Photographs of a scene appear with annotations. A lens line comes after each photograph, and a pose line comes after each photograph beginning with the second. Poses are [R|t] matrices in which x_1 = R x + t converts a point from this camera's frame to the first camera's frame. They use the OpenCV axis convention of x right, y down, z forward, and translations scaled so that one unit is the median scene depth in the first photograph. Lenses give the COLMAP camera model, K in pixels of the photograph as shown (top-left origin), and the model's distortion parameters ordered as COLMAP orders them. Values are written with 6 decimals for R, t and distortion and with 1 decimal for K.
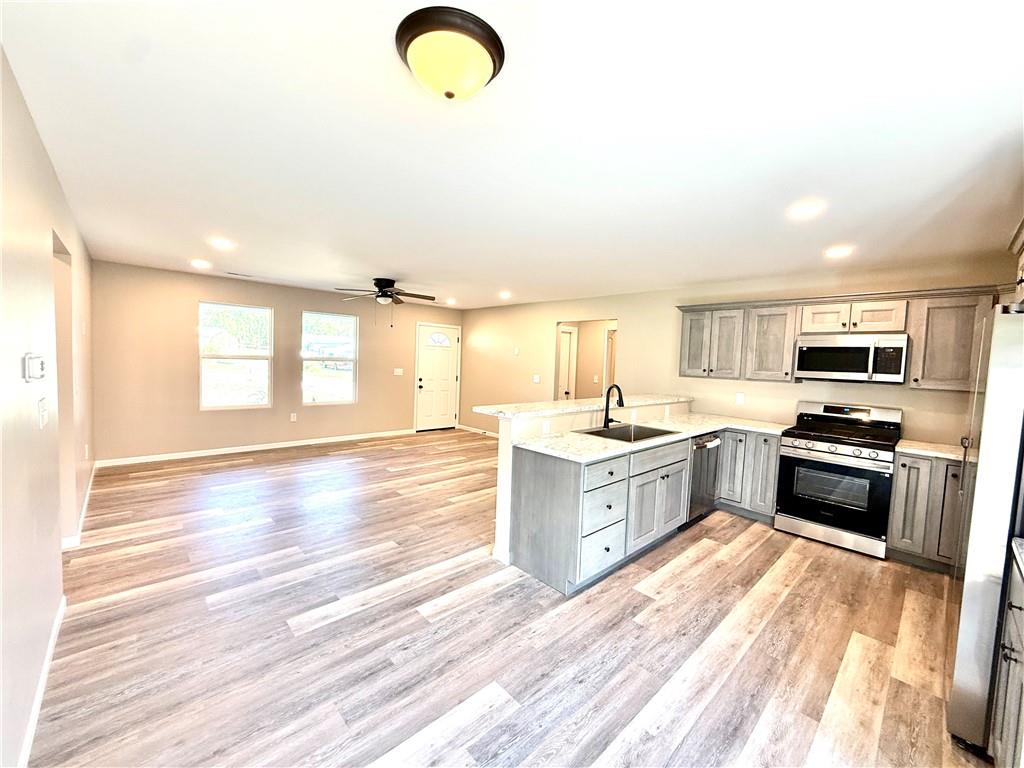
lens RADIAL K [[408.7, 0, 506.8], [0, 408.7, 383.7], [0, 0, 1]] dist [-0.001439, 0.000763]
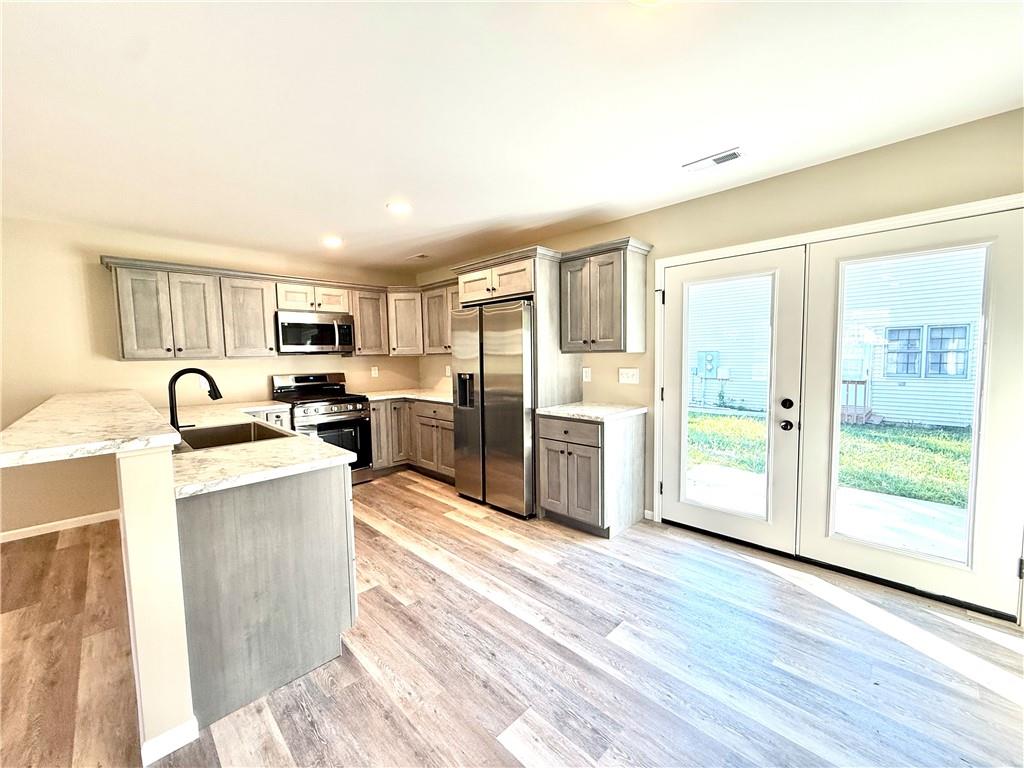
lens RADIAL K [[408.7, 0, 507.4], [0, 408.7, 383.6], [0, 0, 1]] dist [-0.001439, 0.000763]
pose [[-0.031436, -0.109784, 0.993458, -0.426946], [0.079568, 0.990520, 0.111977, -0.007824], [-0.996334, 0.082568, -0.022403, 0.560911]]
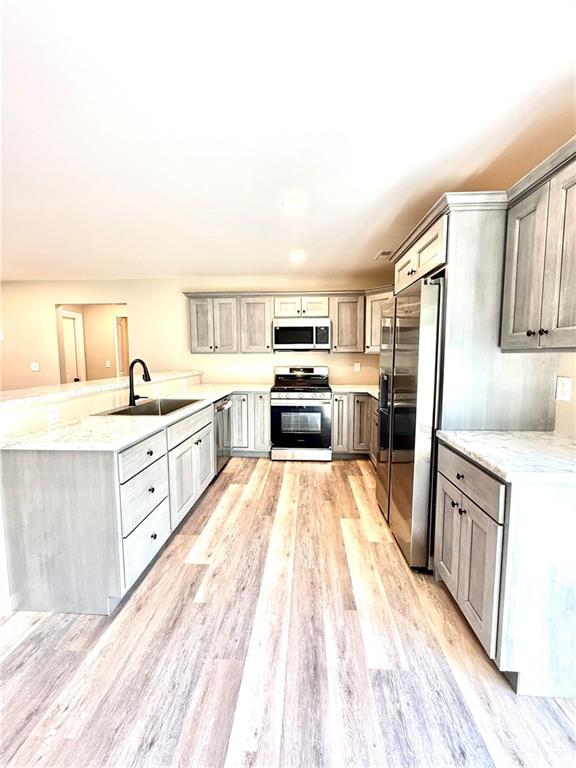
lens RADIAL K [[306.5, 0, 290.0], [0, 306.5, 380.1], [0, 0, 1]] dist [-0.001439, 0.000763]
pose [[0.721503, -0.095884, 0.685740, 0.026803], [0.071591, 0.995388, 0.063855, 0.033001], [-0.688700, 0.003021, 0.725040, 0.252961]]
